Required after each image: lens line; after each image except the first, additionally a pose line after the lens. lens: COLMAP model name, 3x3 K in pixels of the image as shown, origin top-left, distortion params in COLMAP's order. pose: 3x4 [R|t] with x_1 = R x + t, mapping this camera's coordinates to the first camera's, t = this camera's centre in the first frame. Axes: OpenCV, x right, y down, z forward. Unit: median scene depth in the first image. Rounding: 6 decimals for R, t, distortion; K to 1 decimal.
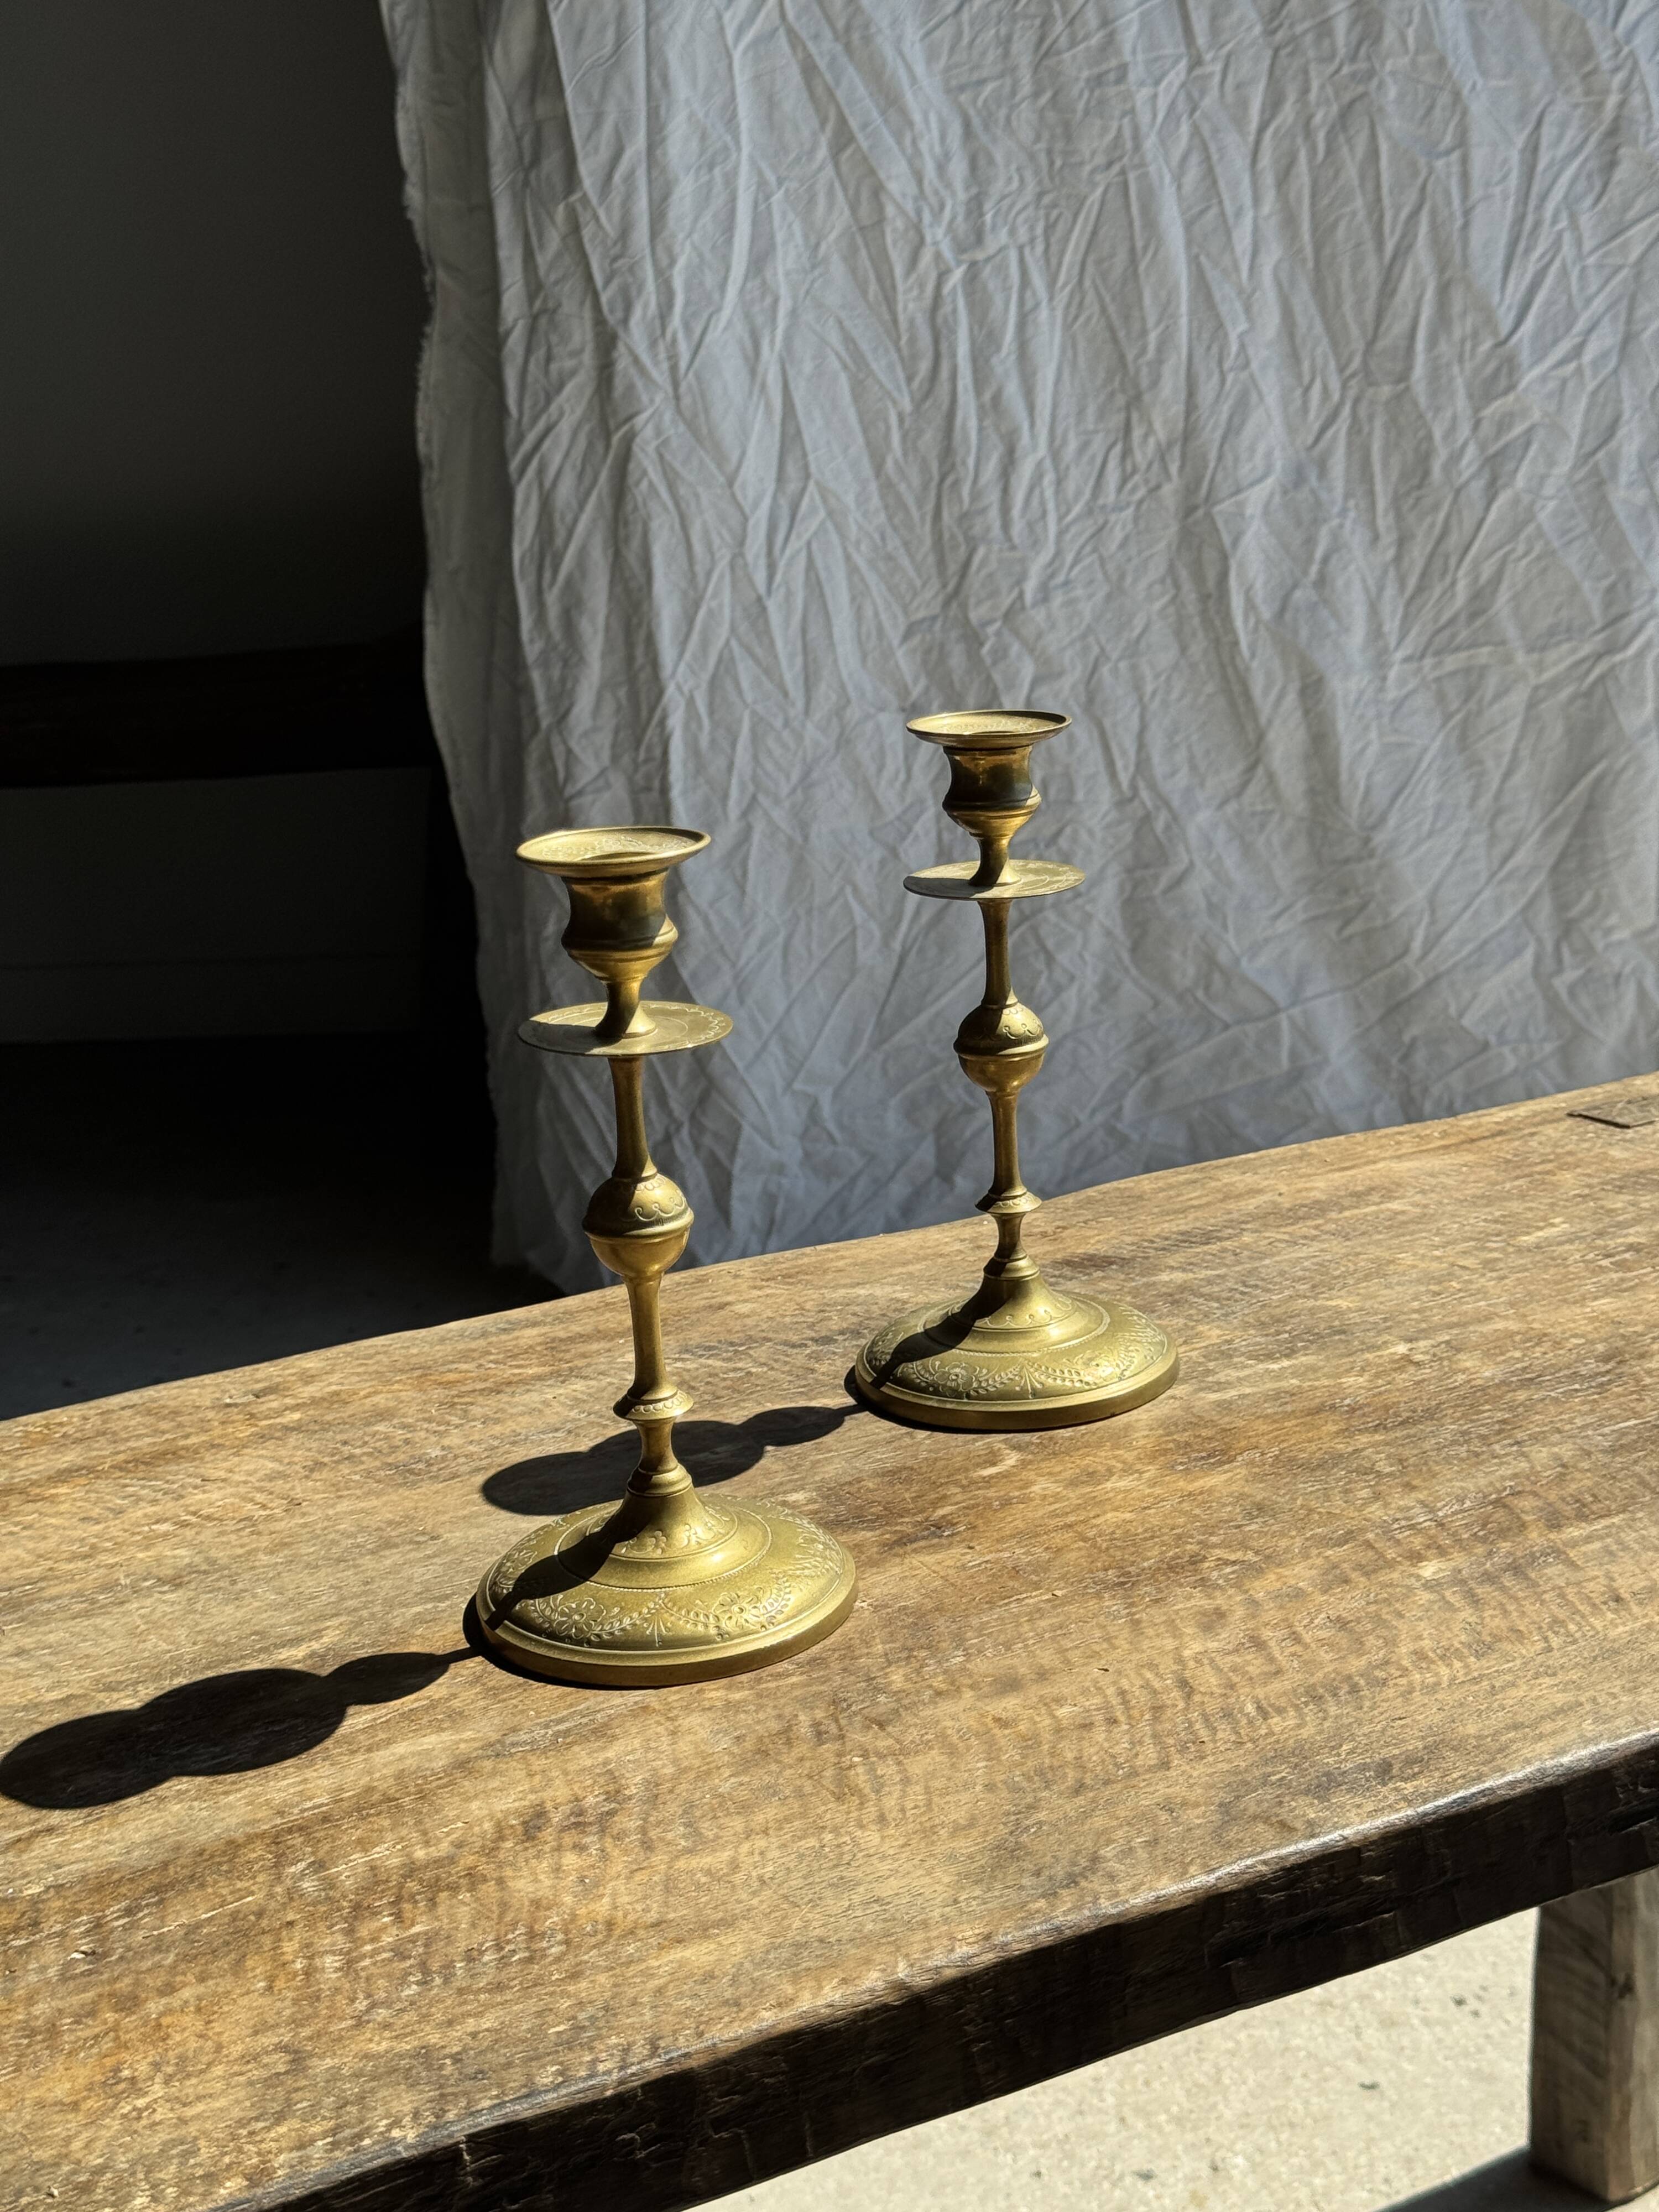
lens RADIAL K [[3136.3, 0, 829.5], [0, 3136.3, 1106.0], [0, 0, 1]] dist [0.208099, -0.451431]
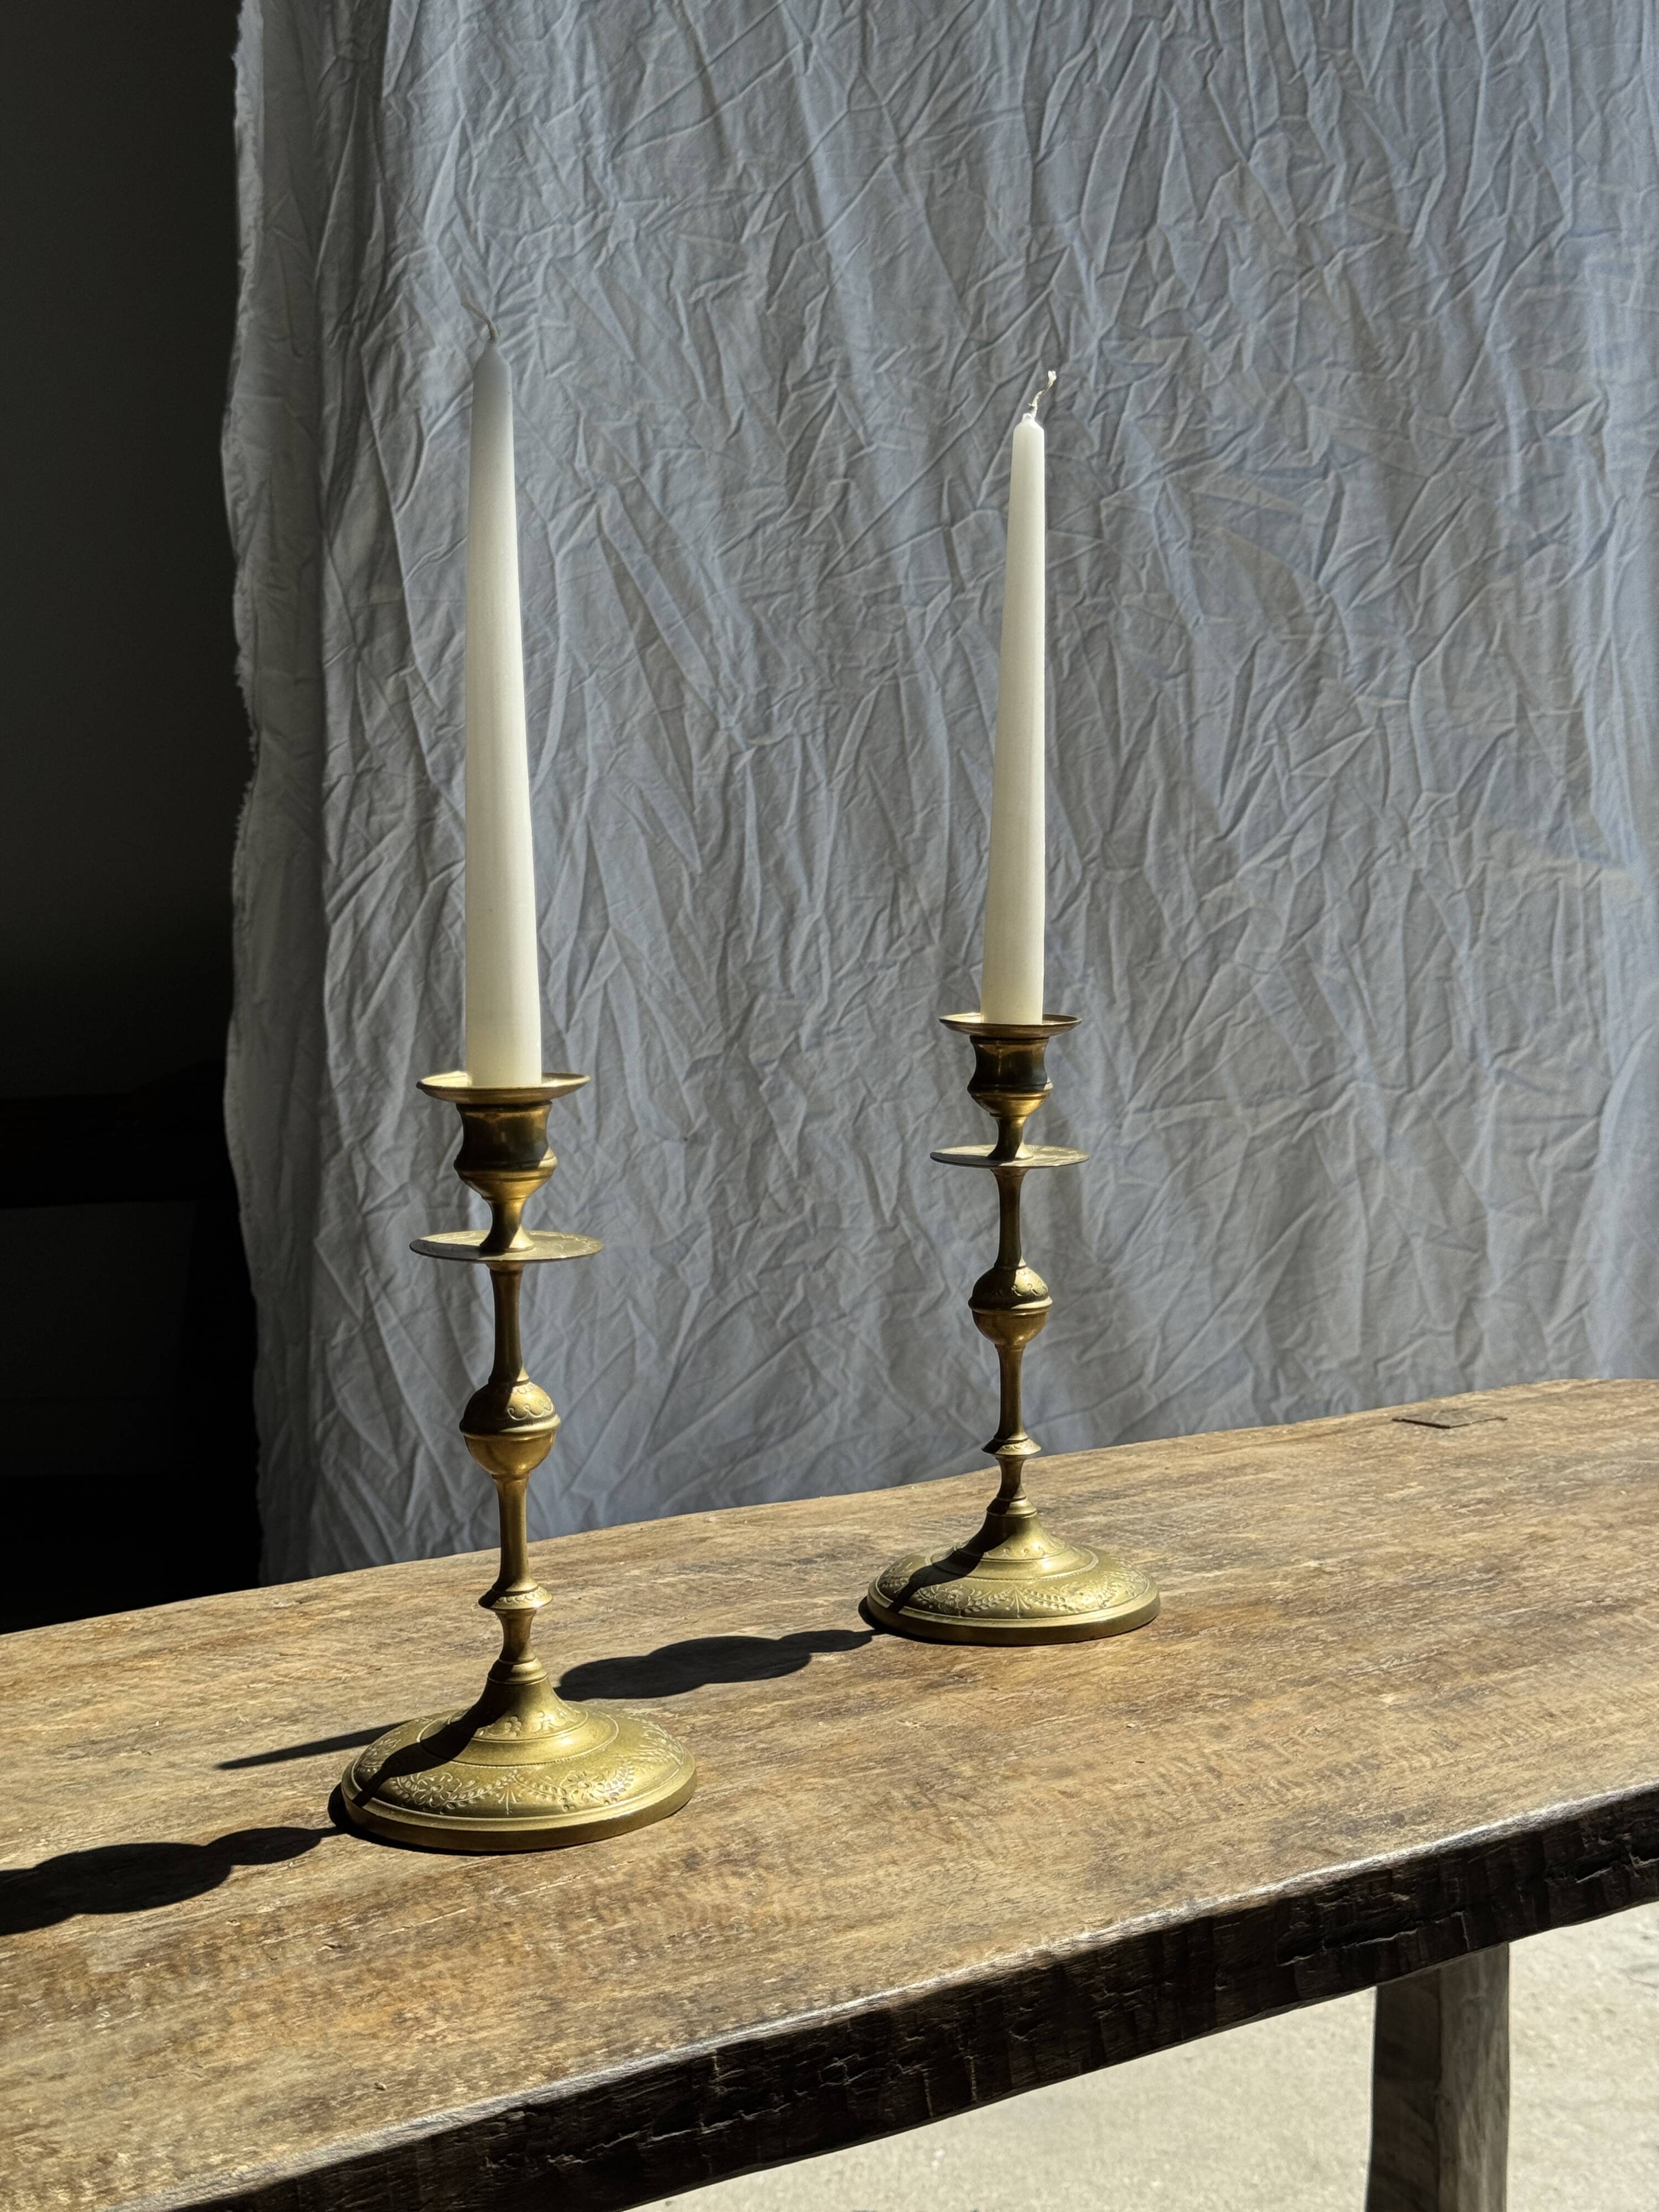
lens RADIAL K [[3104.8, 0, 829.5], [0, 3104.8, 1106.0], [0, 0, 1]] dist [0.153603, -0.152210]
pose [[0.992146, 0.033160, 0.120609, -0.138473], [-0.012277, 0.985381, -0.169920, 0.107061], [-0.124480, 0.167105, 0.978049, -0.131051]]
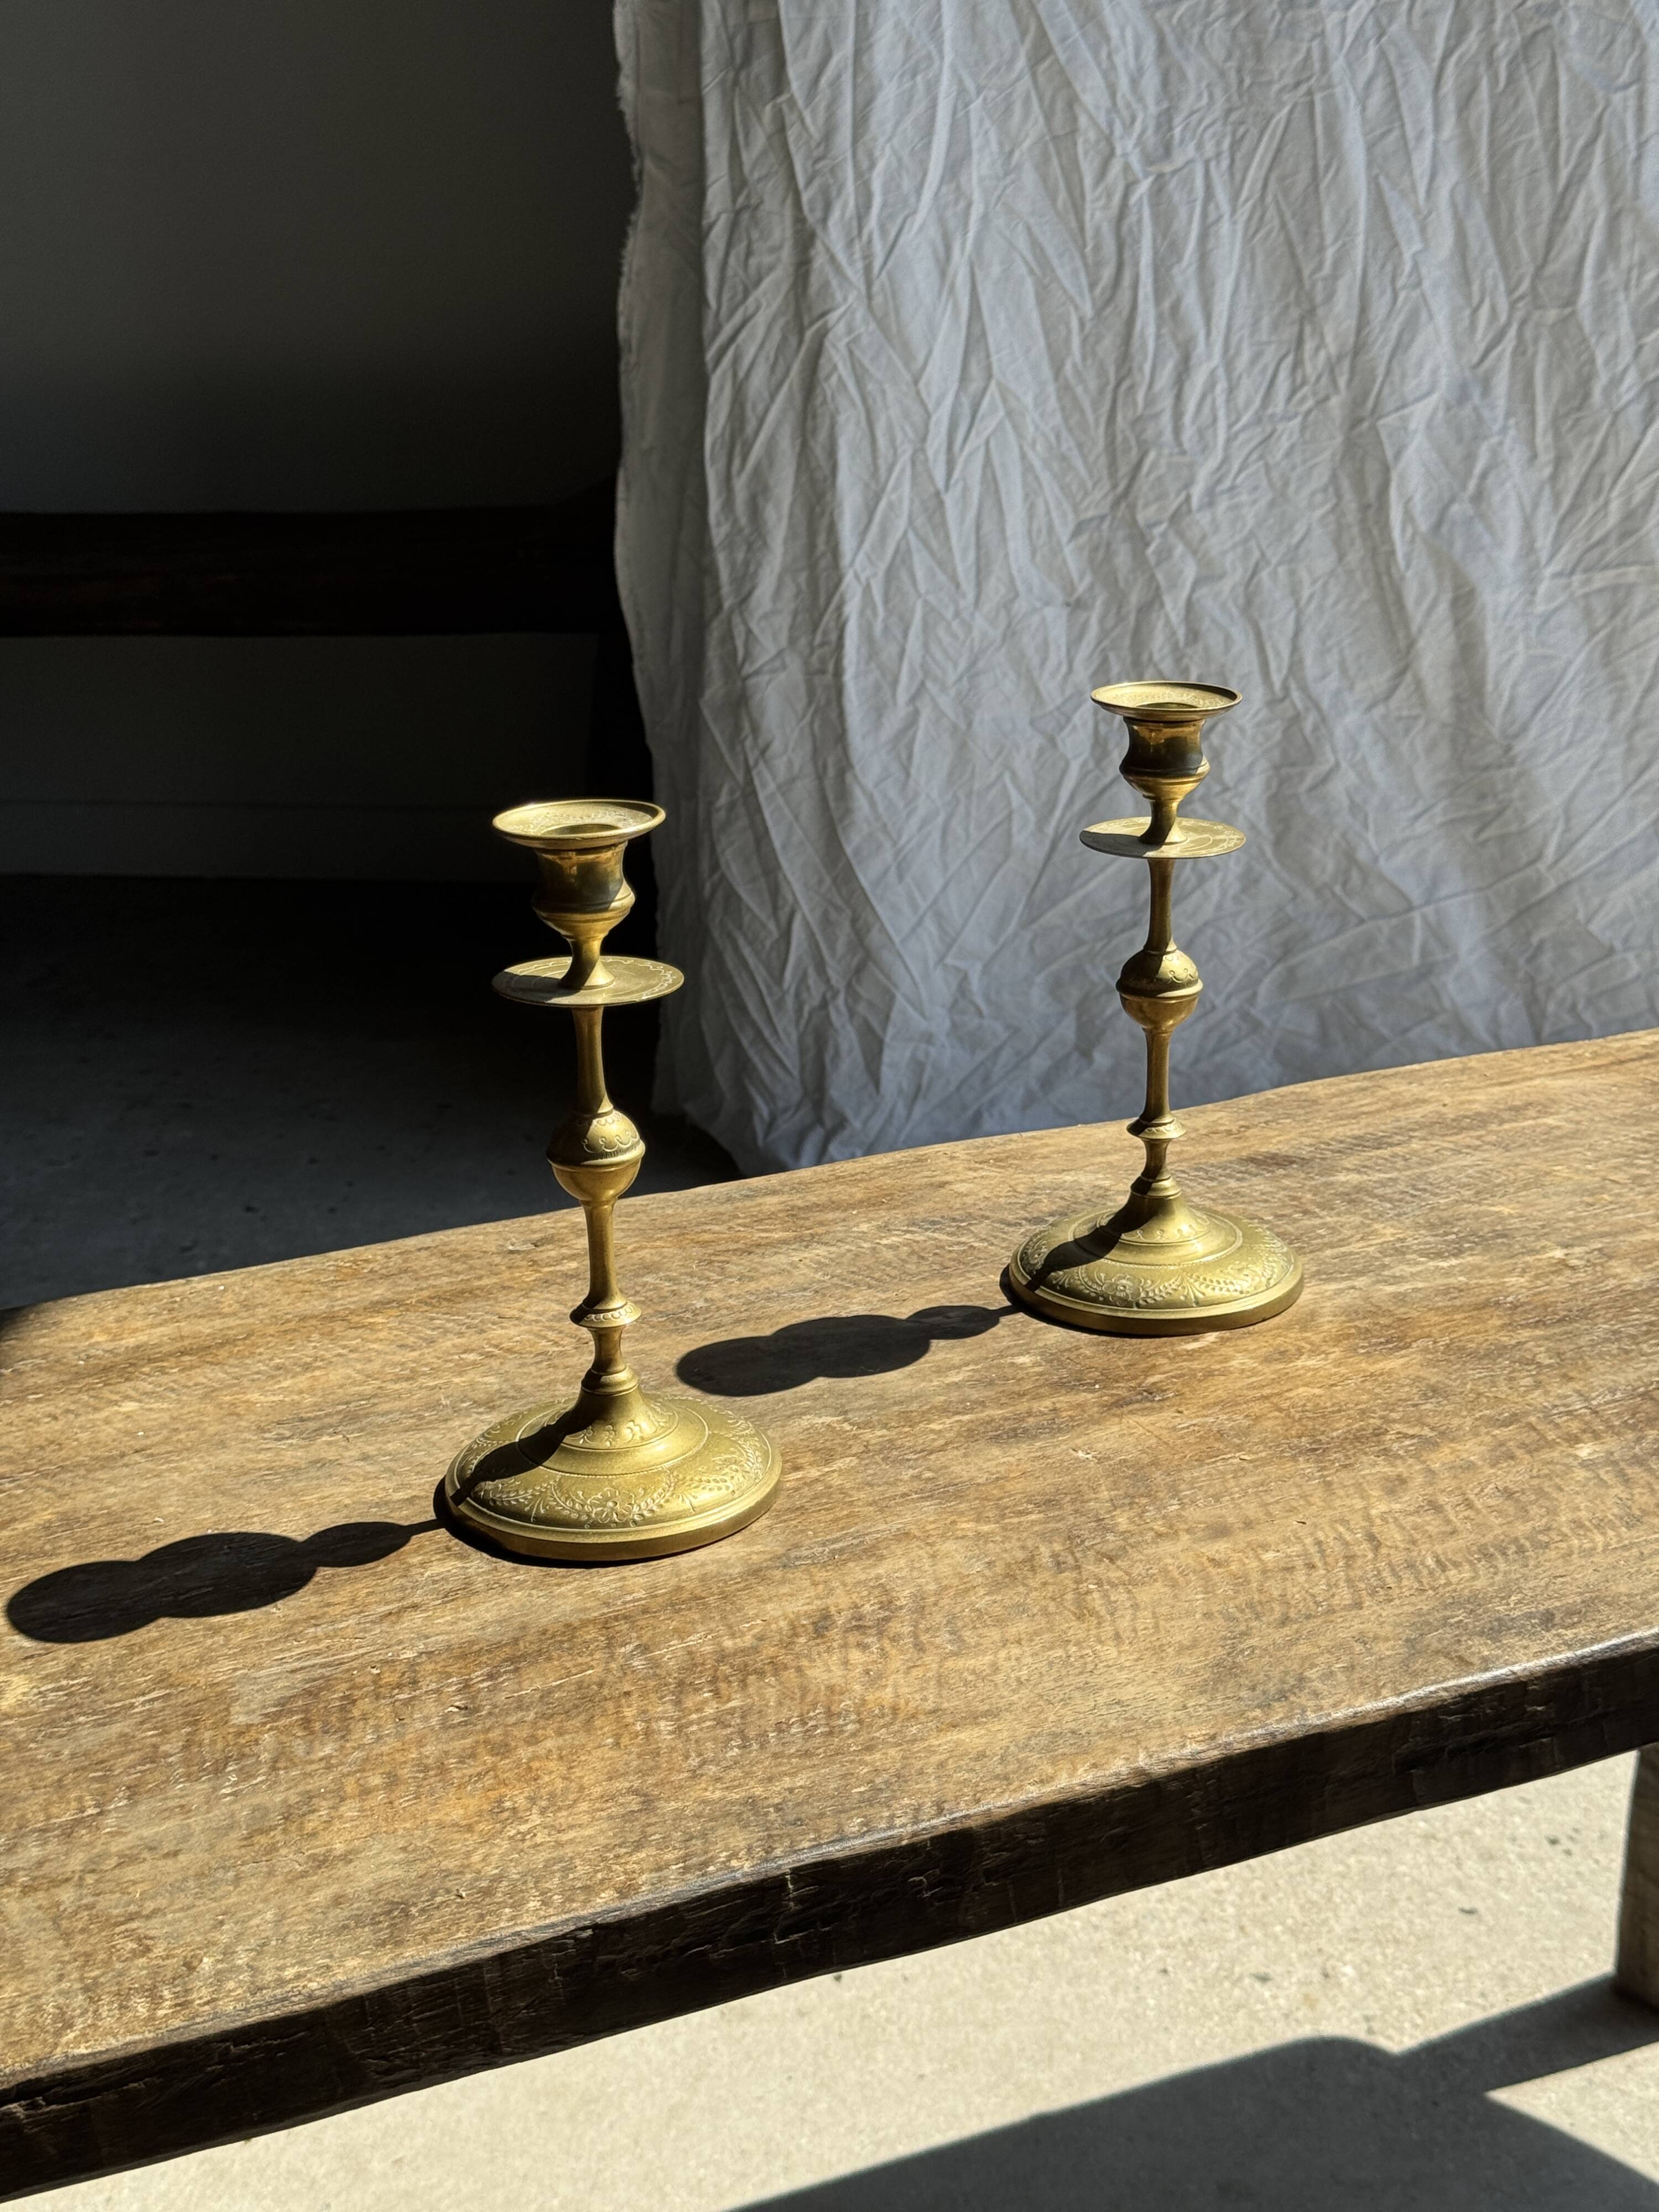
lens RADIAL K [[3117.5, 0, 830.4], [0, 3117.5, 1110.7], [0, 0, 1]] dist [0.186093, -0.417982]
pose [[0.998574, 0.046583, -0.026087, -0.049556], [-0.045215, 0.997685, 0.050796, -0.018559], [0.028393, -0.049544, 0.998368, -0.117994]]
